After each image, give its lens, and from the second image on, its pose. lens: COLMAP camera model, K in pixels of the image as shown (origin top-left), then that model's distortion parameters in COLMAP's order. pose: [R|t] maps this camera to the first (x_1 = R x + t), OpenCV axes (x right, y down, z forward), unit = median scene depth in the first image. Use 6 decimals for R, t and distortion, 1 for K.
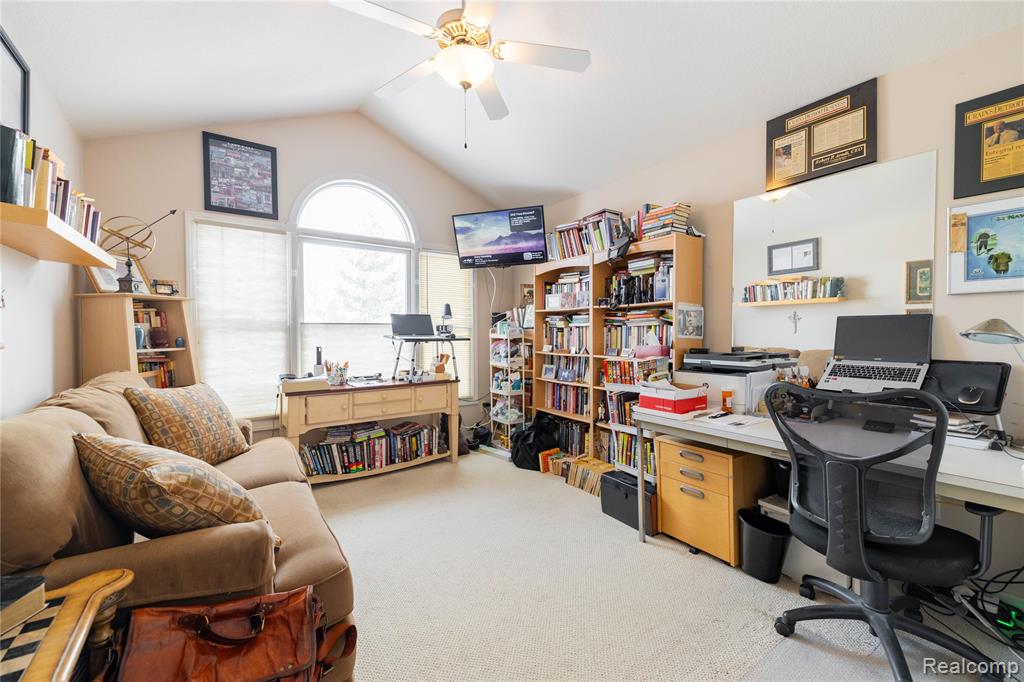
lens RADIAL K [[414.2, 0, 511.9], [0, 414.2, 335.7], [0, 0, 1]] dist [0.041517, -0.006553]
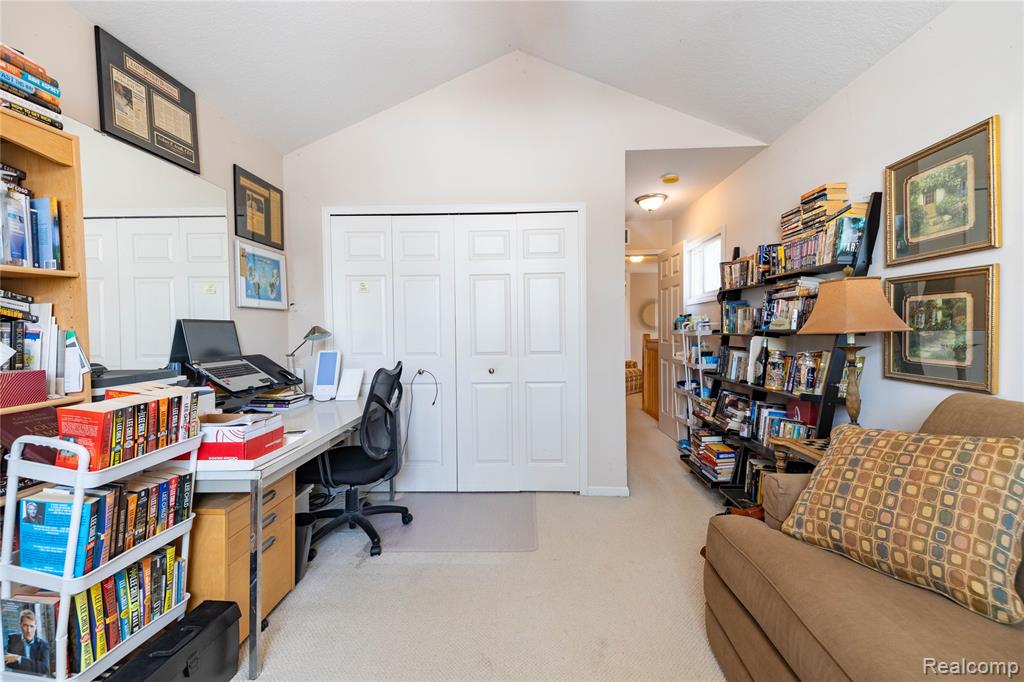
lens RADIAL K [[414.2, 0, 513.8], [0, 414.2, 333.3], [0, 0, 1]] dist [0.041517, -0.006553]
pose [[-0.782383, -0.002528, 0.622792, -0.377067], [0.008367, 0.999859, 0.014571, -0.020324], [-0.622741, 0.016611, -0.782252, 1.223548]]
